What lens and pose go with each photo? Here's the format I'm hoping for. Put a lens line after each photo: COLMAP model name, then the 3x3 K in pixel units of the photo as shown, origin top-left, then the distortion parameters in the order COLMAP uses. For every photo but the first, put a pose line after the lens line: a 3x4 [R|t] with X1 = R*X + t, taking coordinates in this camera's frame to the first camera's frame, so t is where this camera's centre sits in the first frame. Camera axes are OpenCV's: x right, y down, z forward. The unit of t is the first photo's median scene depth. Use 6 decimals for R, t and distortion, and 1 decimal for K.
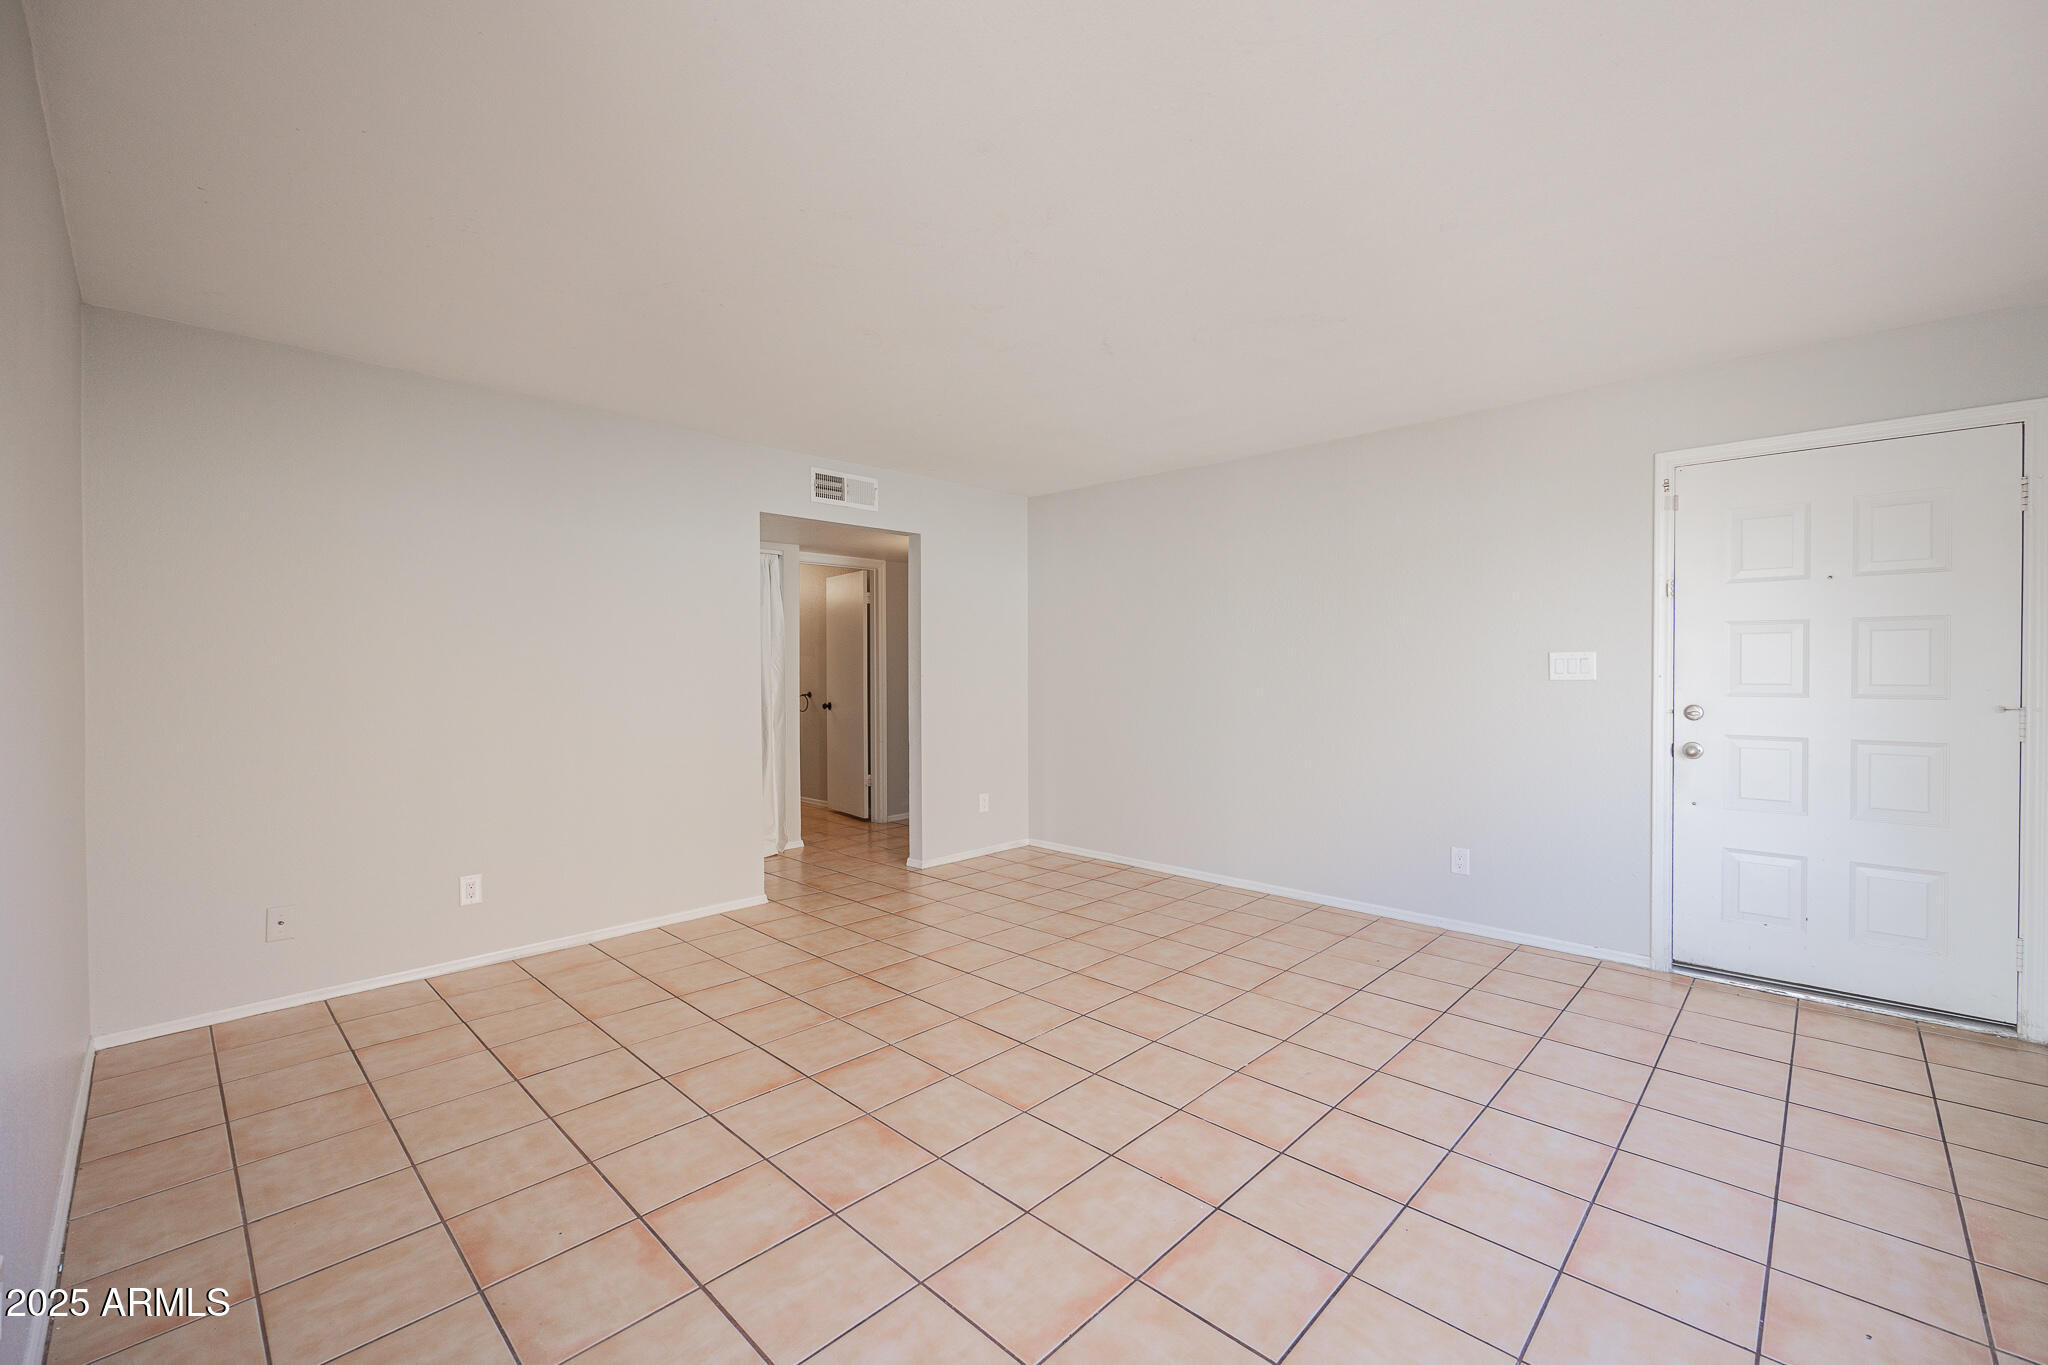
lens RADIAL K [[852.1, 0, 1040.2], [0, 852.1, 679.7], [0, 0, 1]] dist [-0.000479, 0.000110]
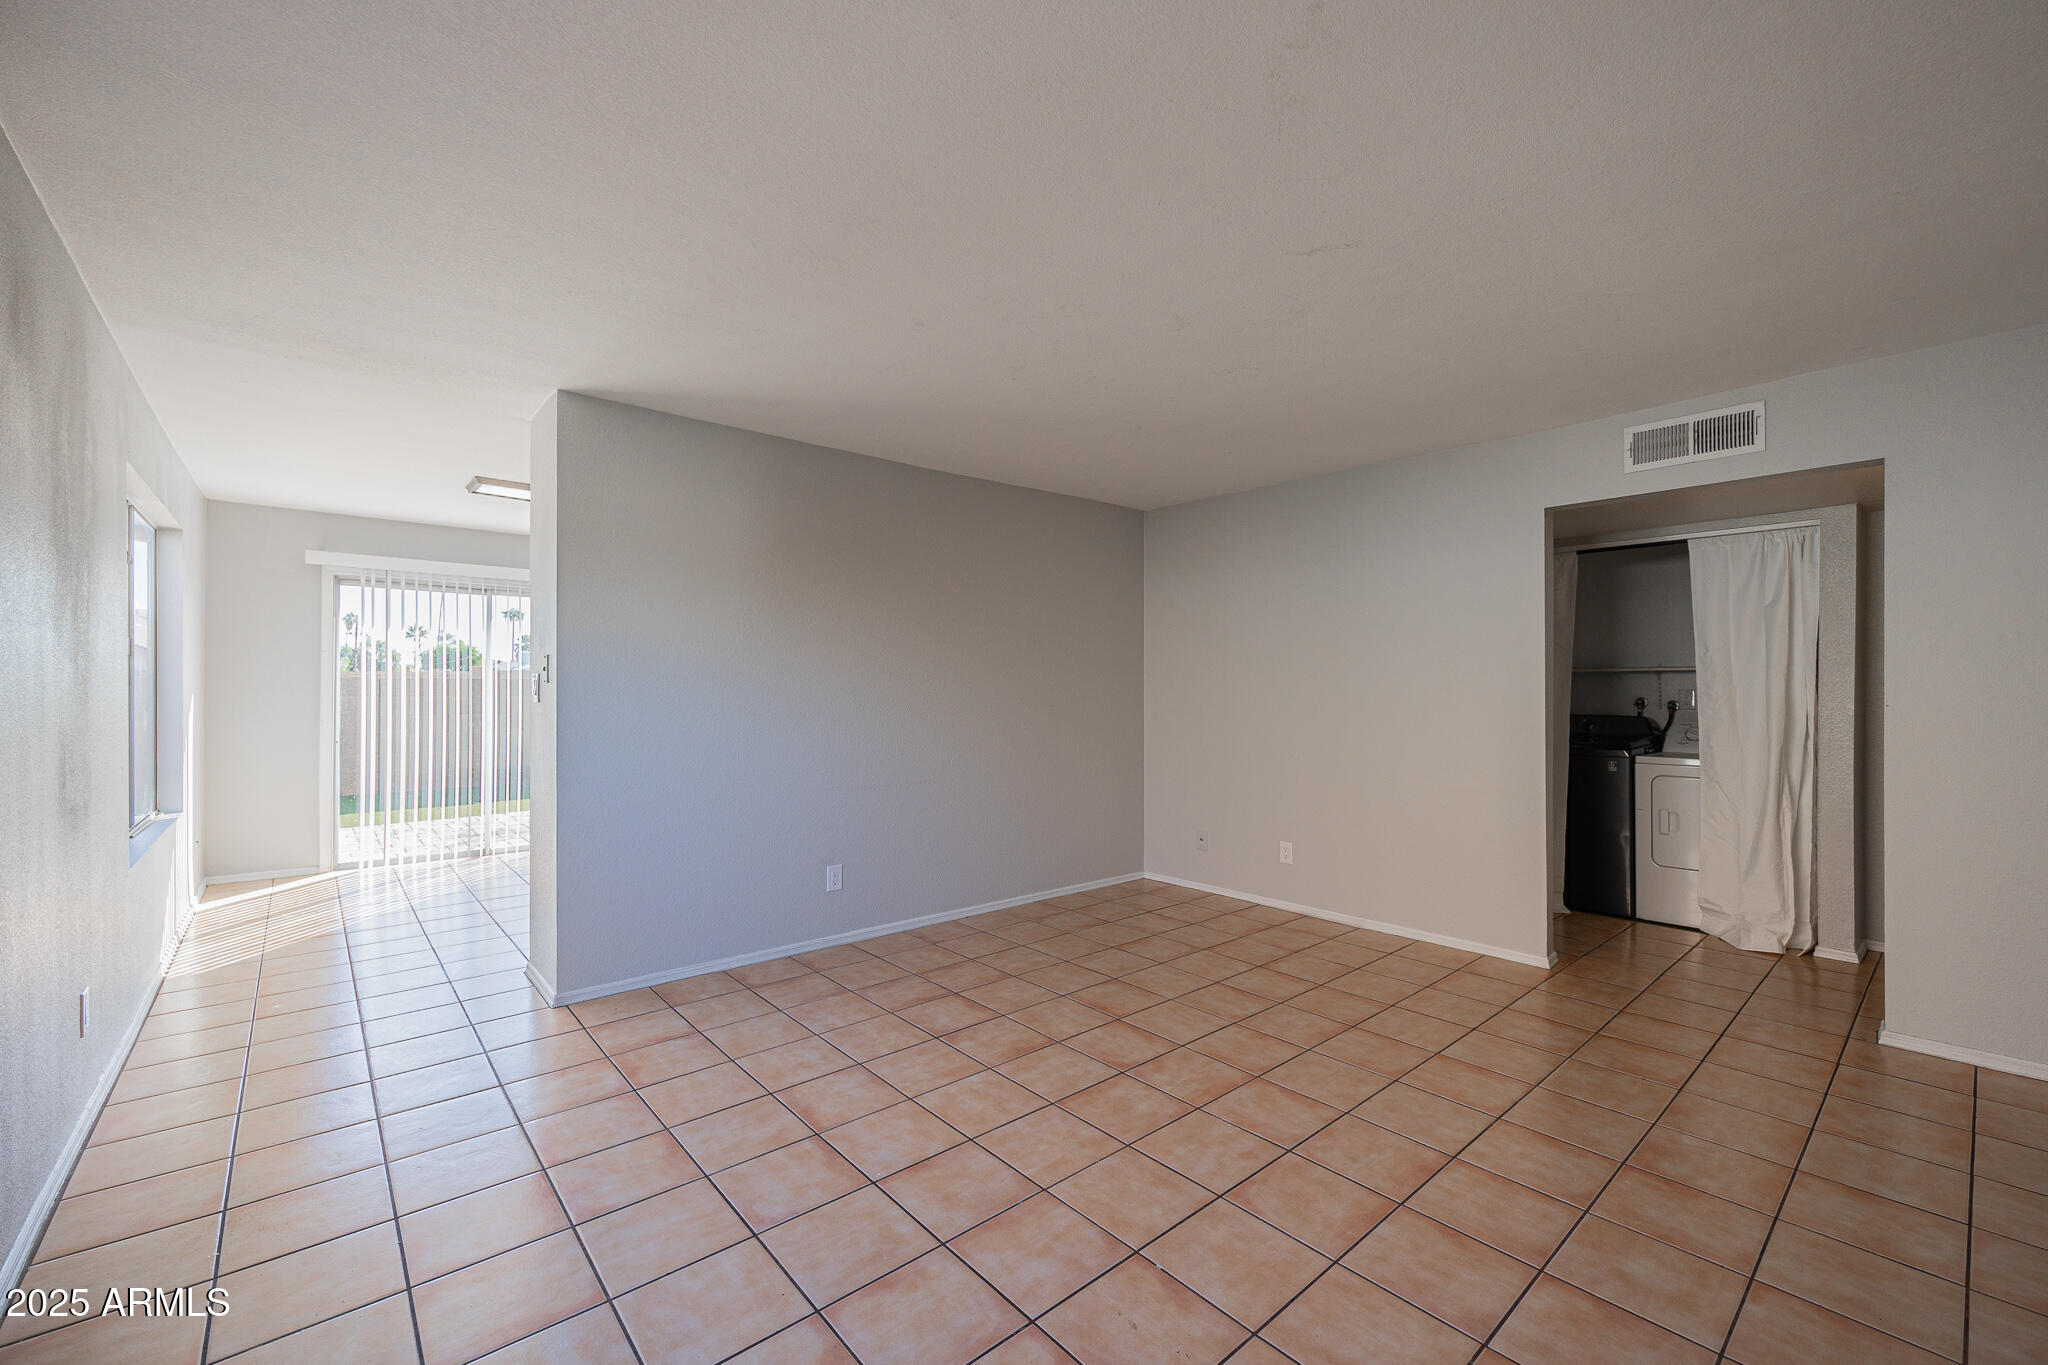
lens RADIAL K [[852.1, 0, 1034.9], [0, 852.1, 679.6], [0, 0, 1]] dist [-0.000479, 0.000110]
pose [[-0.106093, -0.005540, -0.994341, 0.876207], [-0.012174, 0.999917, -0.004272, -0.021620], [0.994282, 0.011652, -0.106151, 0.894579]]
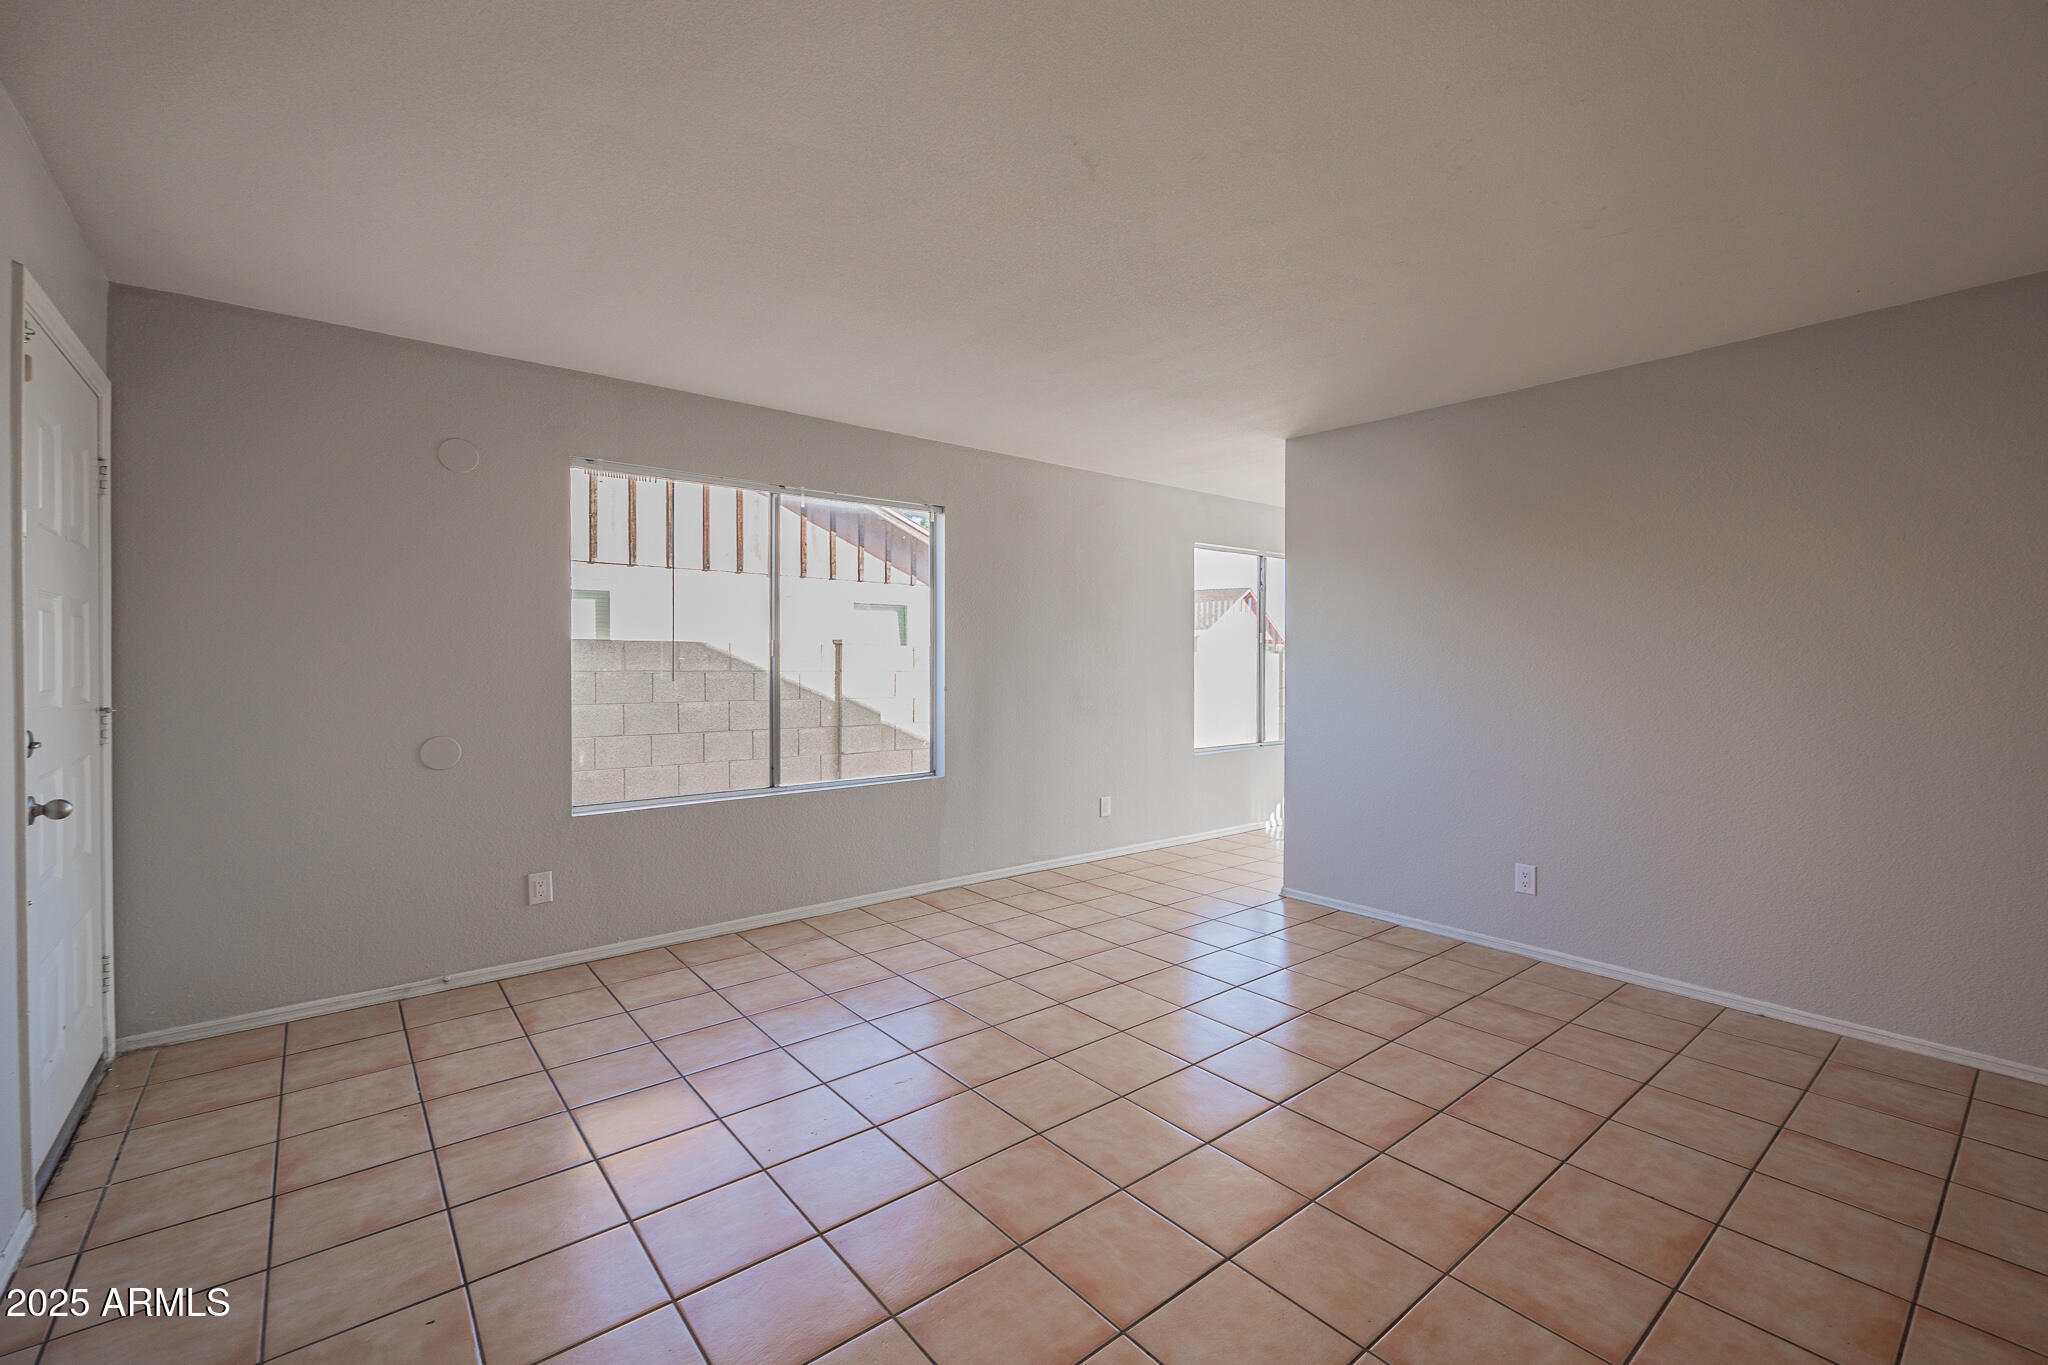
lens RADIAL K [[852.1, 0, 1027.0], [0, 852.1, 672.9], [0, 0, 1]] dist [-0.000479, 0.000110]
pose [[-0.989460, -0.001985, 0.144790, 0.030069], [0.001339, 0.999738, 0.022860, -0.020343], [-0.144798, 0.022813, -0.989198, 1.738228]]
